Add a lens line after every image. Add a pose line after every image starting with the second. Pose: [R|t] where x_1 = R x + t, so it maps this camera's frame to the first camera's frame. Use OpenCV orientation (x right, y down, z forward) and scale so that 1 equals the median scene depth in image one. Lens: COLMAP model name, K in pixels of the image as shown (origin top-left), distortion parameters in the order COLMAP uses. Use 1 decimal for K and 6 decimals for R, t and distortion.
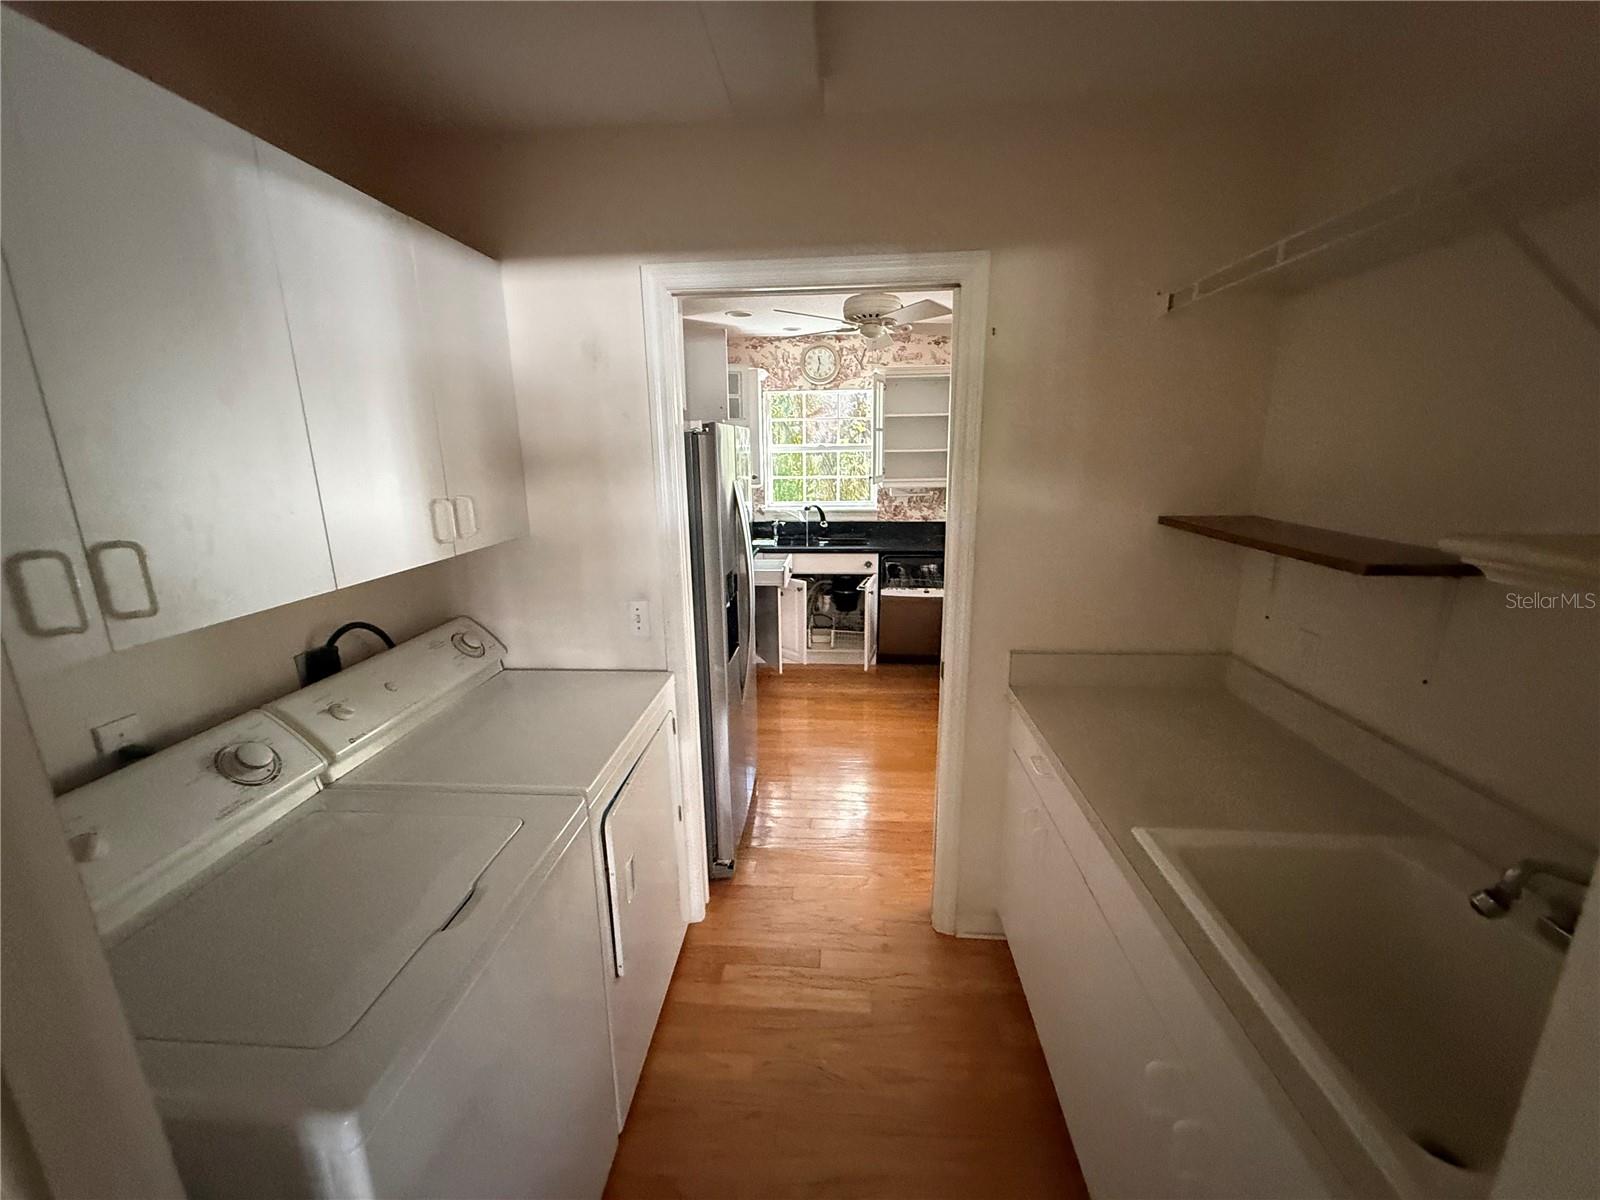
lens RADIAL K [[640.4, 0, 798.3], [0, 640.4, 600.7], [0, 0, 1]] dist [0.001231, 0.000059]
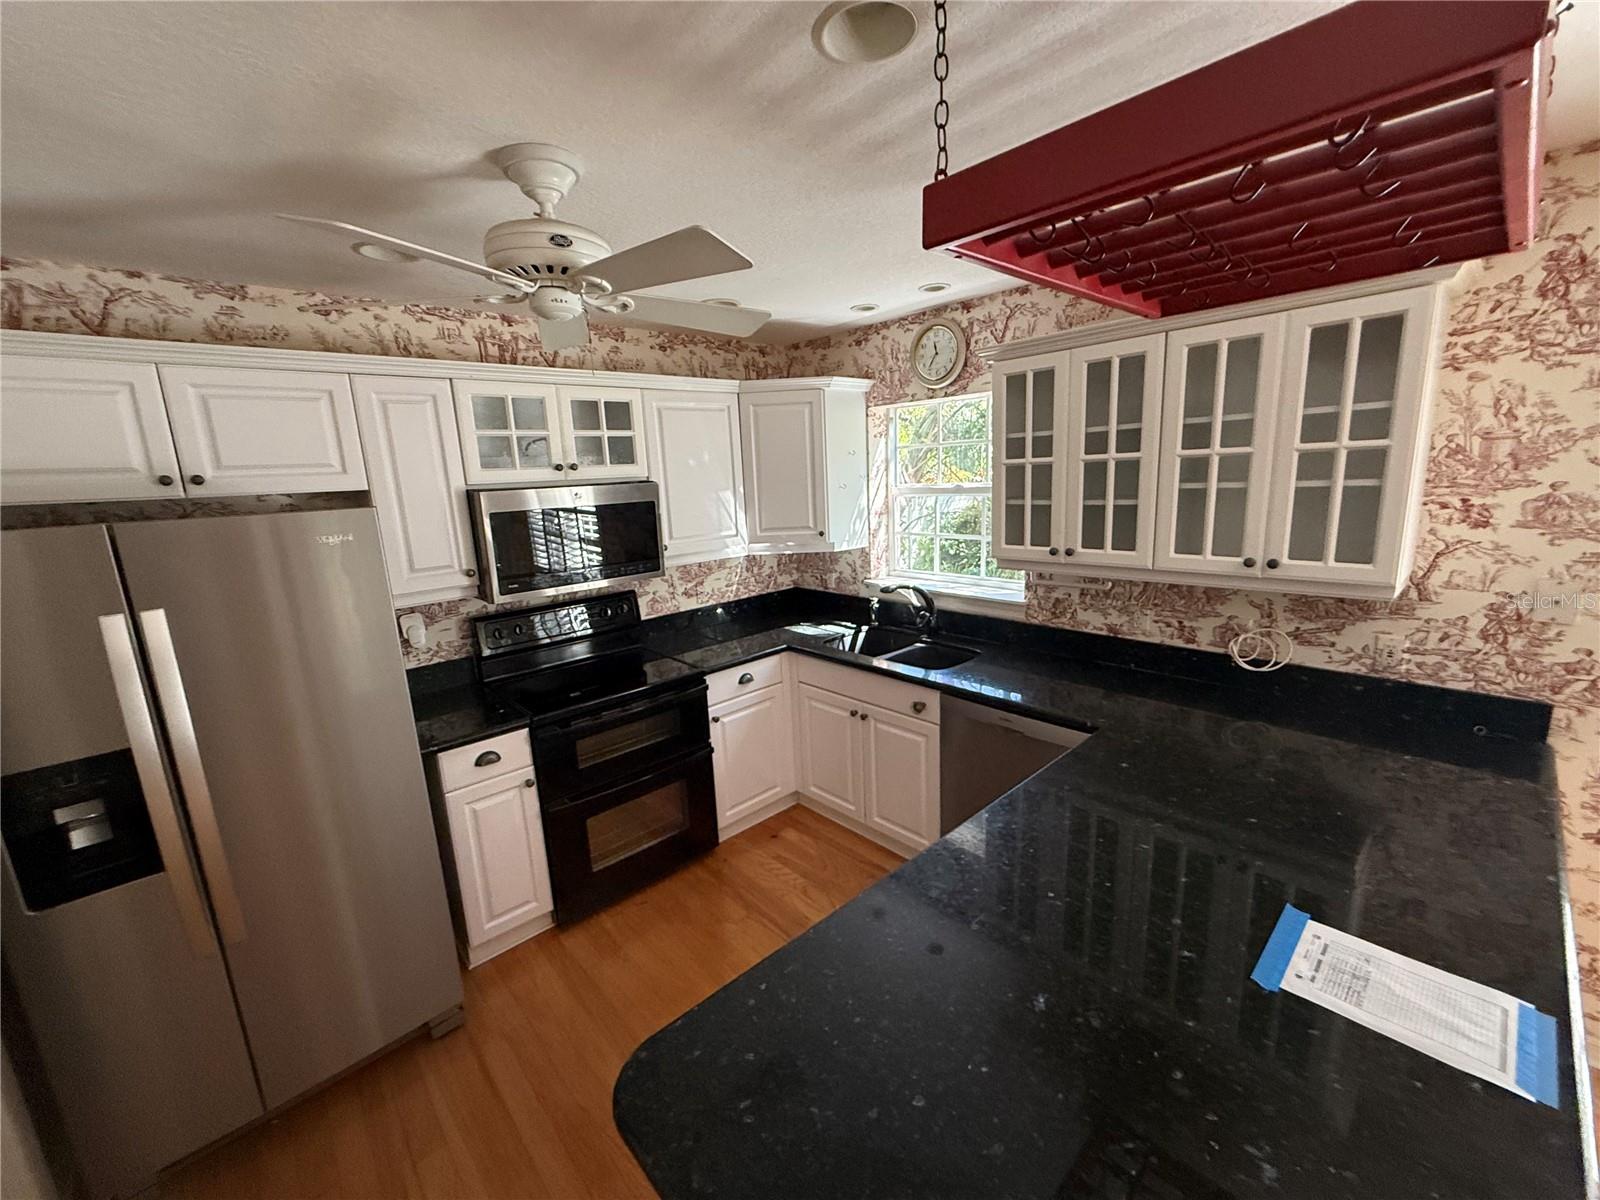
lens RADIAL K [[640.4, 0, 800.4], [0, 640.4, 601.9], [0, 0, 1]] dist [0.001231, 0.000059]
pose [[0.728464, 0.121021, -0.674311, 0.374780], [-0.136097, 0.990220, 0.030691, -0.139252], [0.671430, 0.069414, 0.737810, 0.482940]]
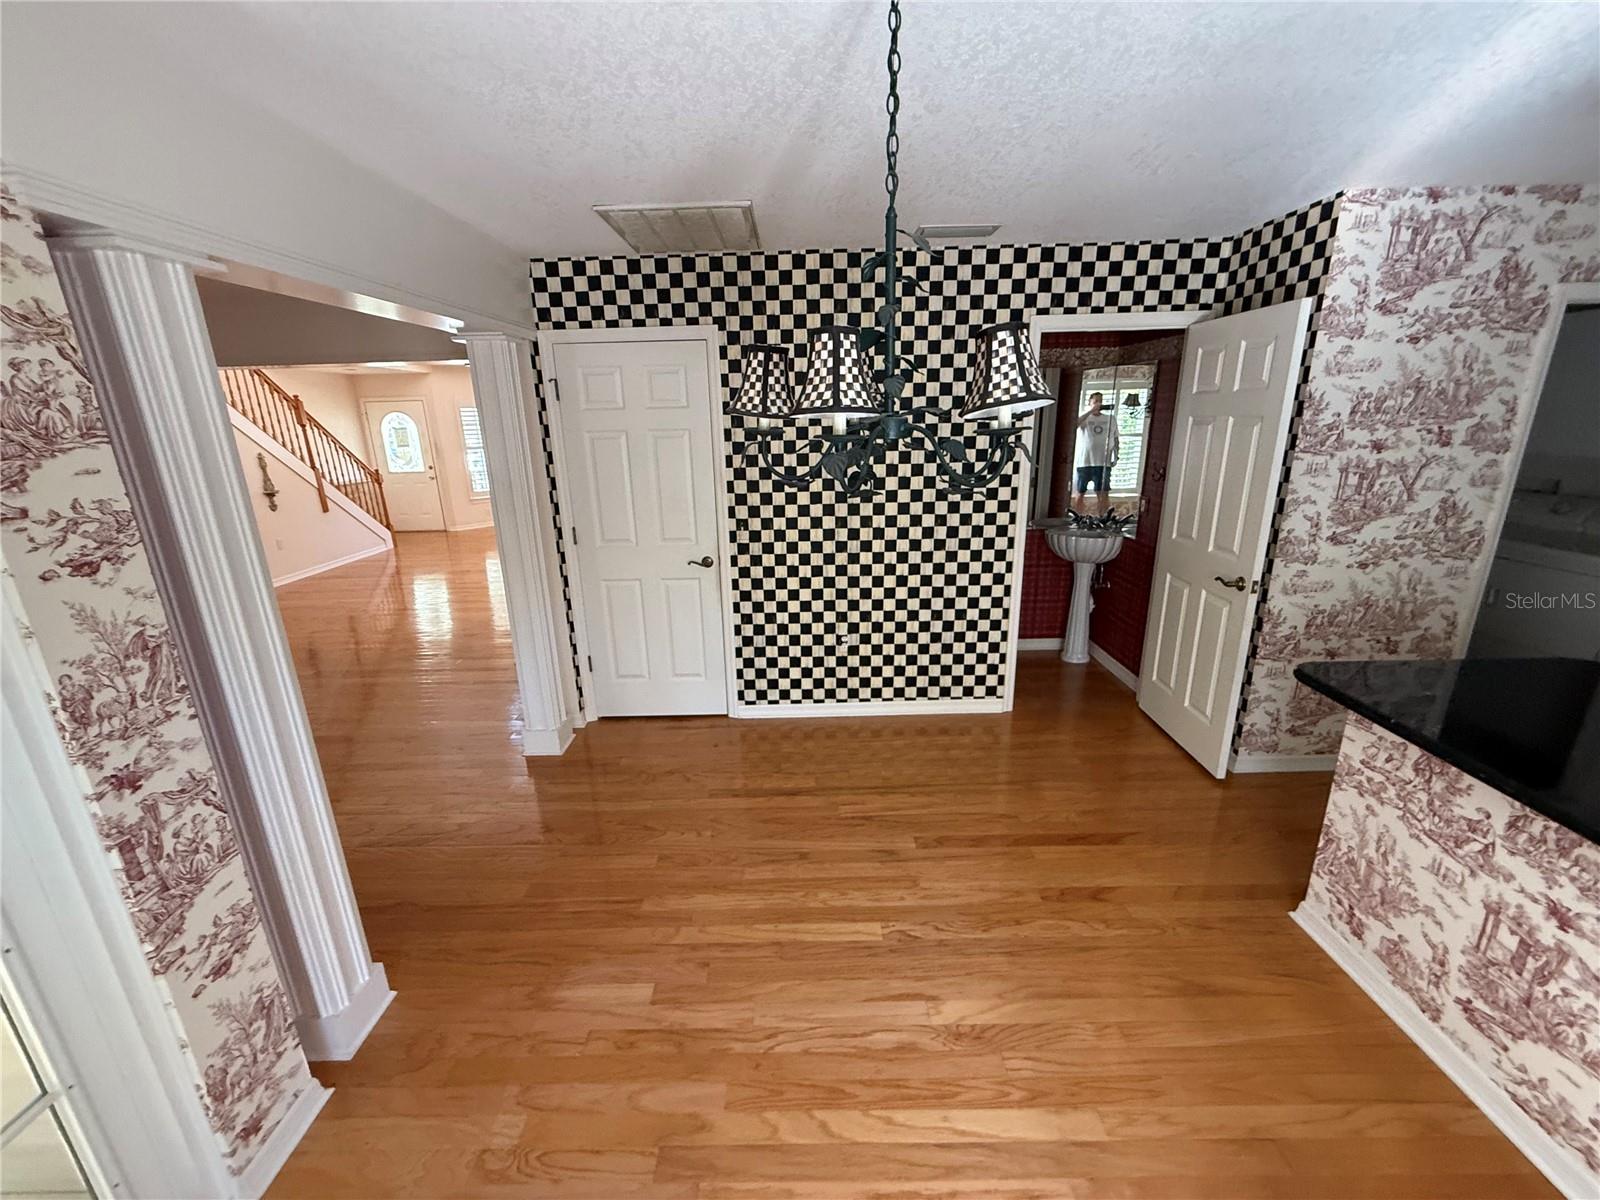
lens RADIAL K [[640.4, 0, 796.2], [0, 640.4, 602.2], [0, 0, 1]] dist [0.001231, 0.000059]
pose [[0.997817, -0.030851, 0.058385, -0.470427], [0.028406, 0.998703, 0.042264, -0.126062], [-0.059613, -0.040514, 0.997399, 0.512003]]
